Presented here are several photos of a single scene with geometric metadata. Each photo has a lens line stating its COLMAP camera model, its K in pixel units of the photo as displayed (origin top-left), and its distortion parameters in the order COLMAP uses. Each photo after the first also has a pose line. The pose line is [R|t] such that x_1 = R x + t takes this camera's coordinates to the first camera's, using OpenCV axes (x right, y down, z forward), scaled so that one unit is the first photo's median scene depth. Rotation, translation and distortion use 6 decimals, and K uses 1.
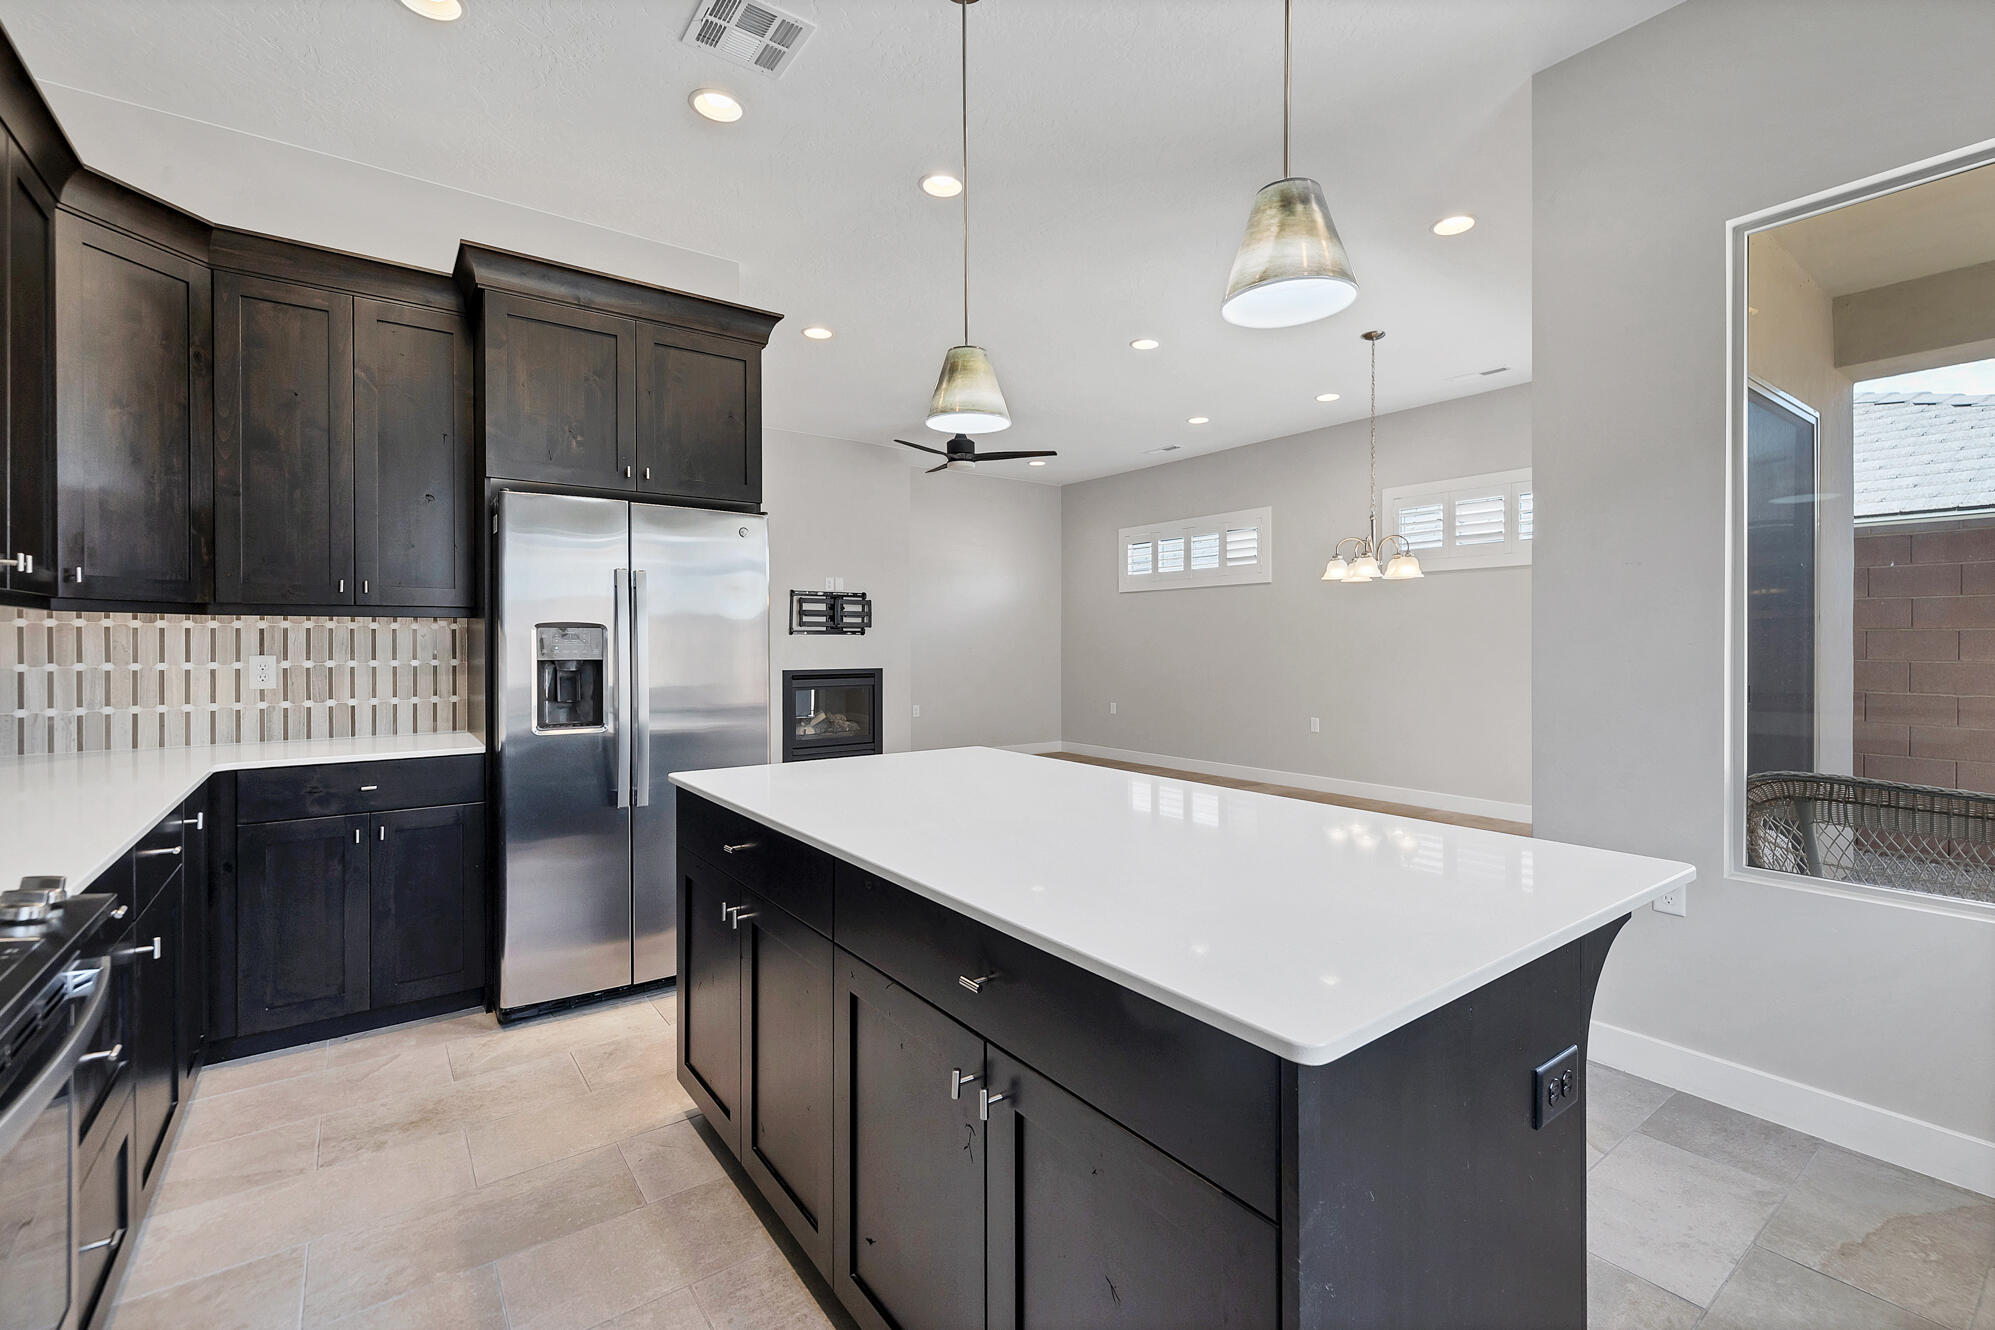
lens RADIAL K [[862.5, 0, 1013.8], [0, 862.5, 650.3], [0, 0, 1]] dist [0.000726, 0.000249]
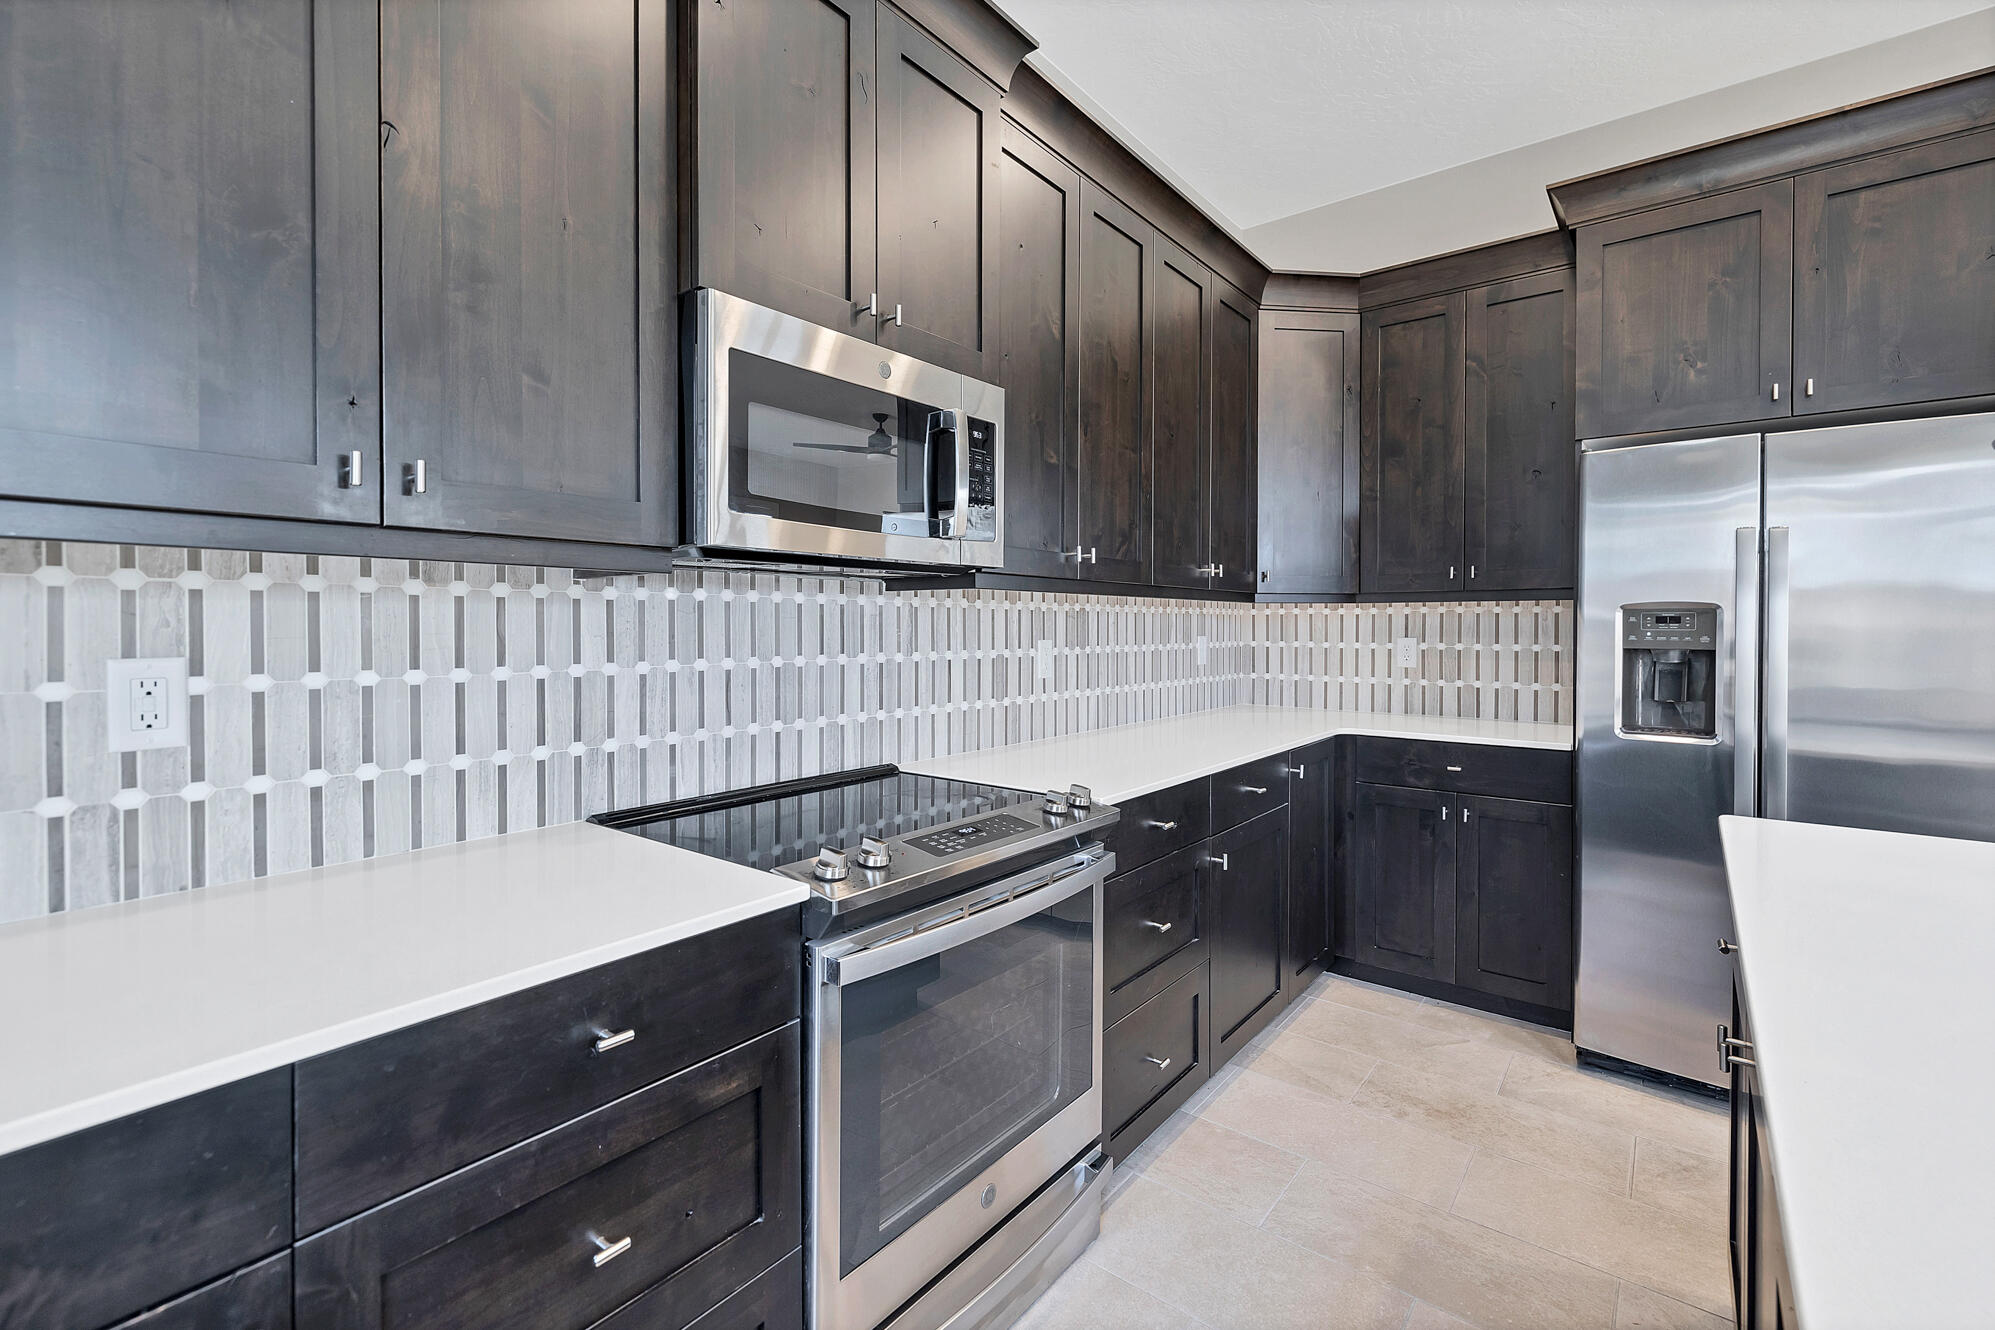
lens RADIAL K [[870.9, 0, 996.4], [0, 870.9, 637.3], [0, 0, 1]] dist [0.000651, 0.000146]
pose [[0.246895, 0.015292, -0.968922, 0.112429], [-0.010599, 0.999858, 0.013079, -0.004004], [0.968984, 0.007040, 0.247022, 0.205465]]
